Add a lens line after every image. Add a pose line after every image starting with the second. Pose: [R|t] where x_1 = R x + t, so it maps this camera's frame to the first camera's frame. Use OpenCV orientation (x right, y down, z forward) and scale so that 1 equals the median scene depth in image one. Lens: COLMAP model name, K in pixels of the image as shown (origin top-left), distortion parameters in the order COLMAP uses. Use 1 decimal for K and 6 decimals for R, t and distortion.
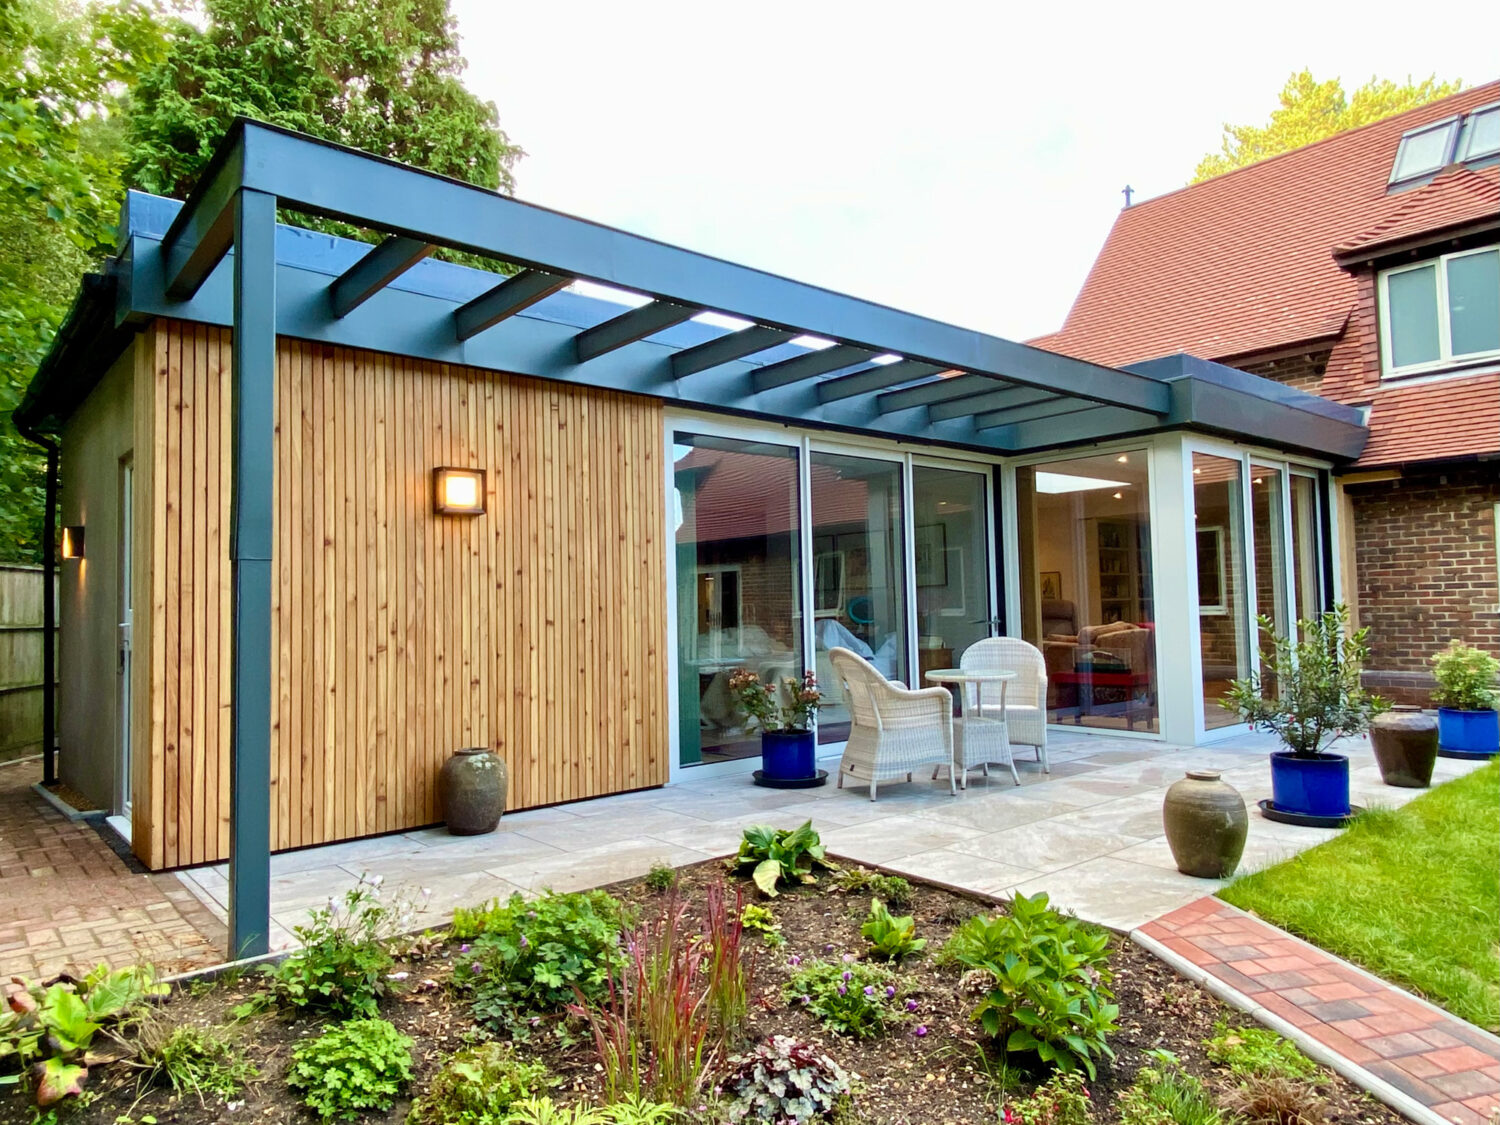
lens RADIAL K [[920.9, 0, 732.8], [0, 920.9, 566.4], [0, 0, 1]] dist [0.079449, -0.075663]
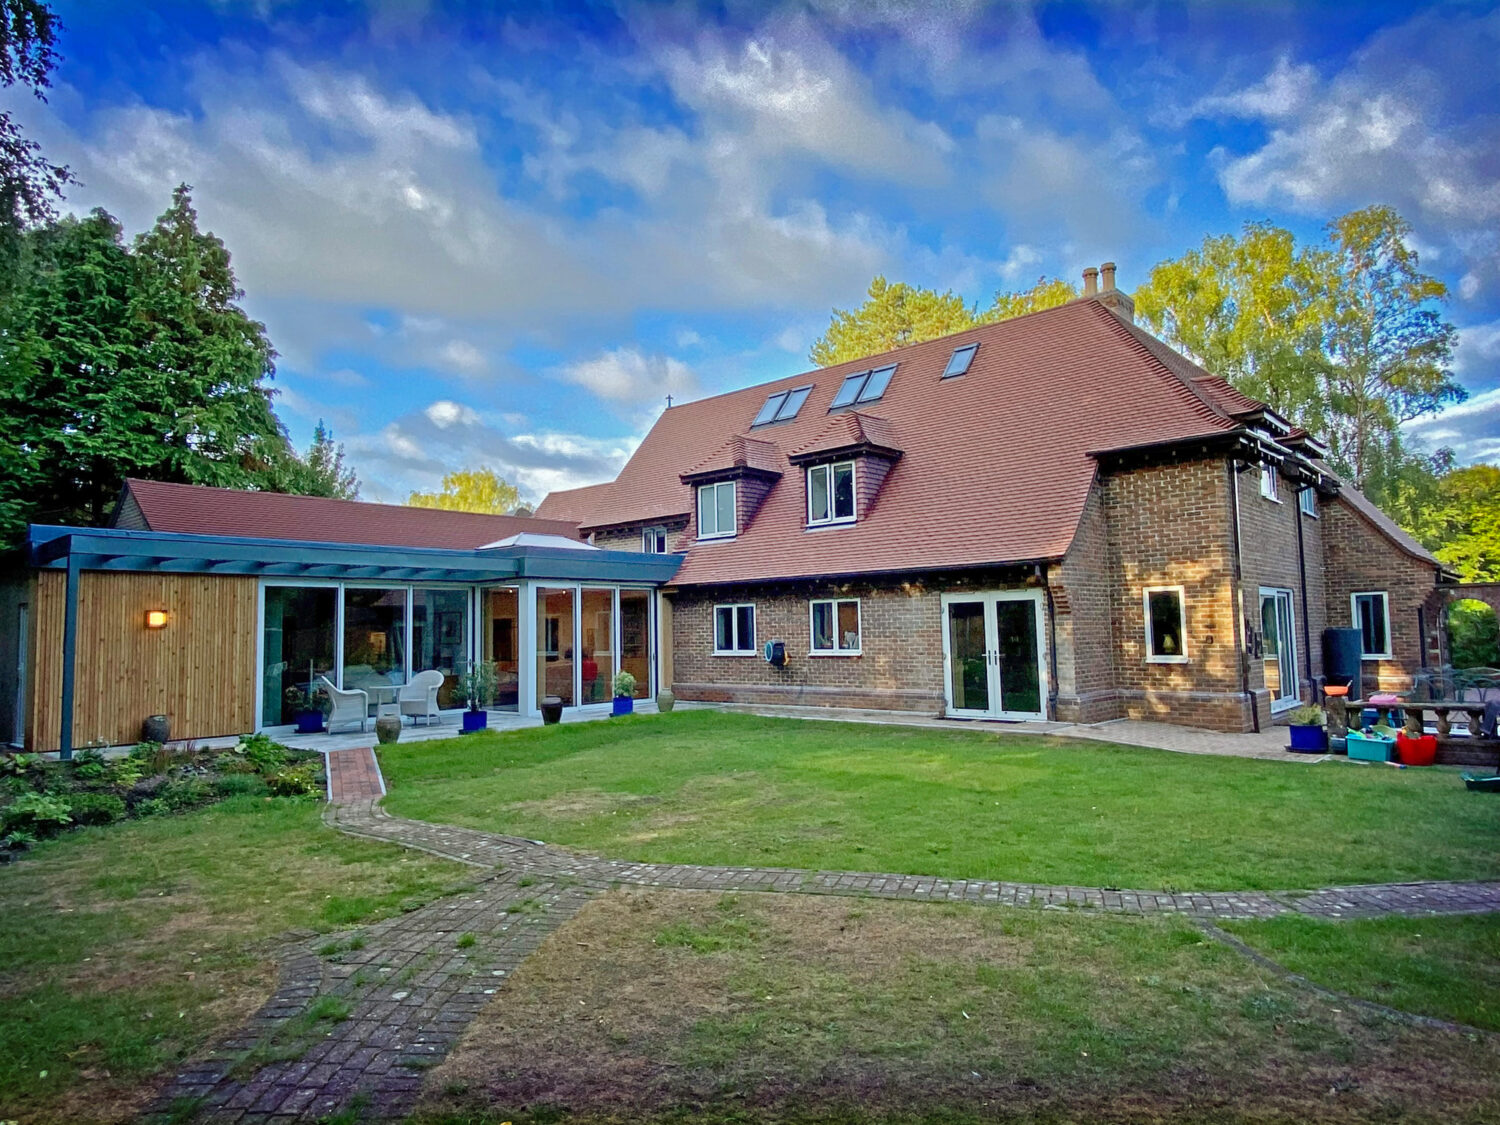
lens RADIAL K [[920.9, 0, 732.8], [0, 920.9, 566.4], [0, 0, 1]] dist [0.079449, -0.075663]
pose [[0.992425, 0.009861, 0.122459, 0.775396], [-0.006027, 0.999481, -0.031641, -0.118684], [-0.122707, 0.030663, 0.991969, -1.435388]]
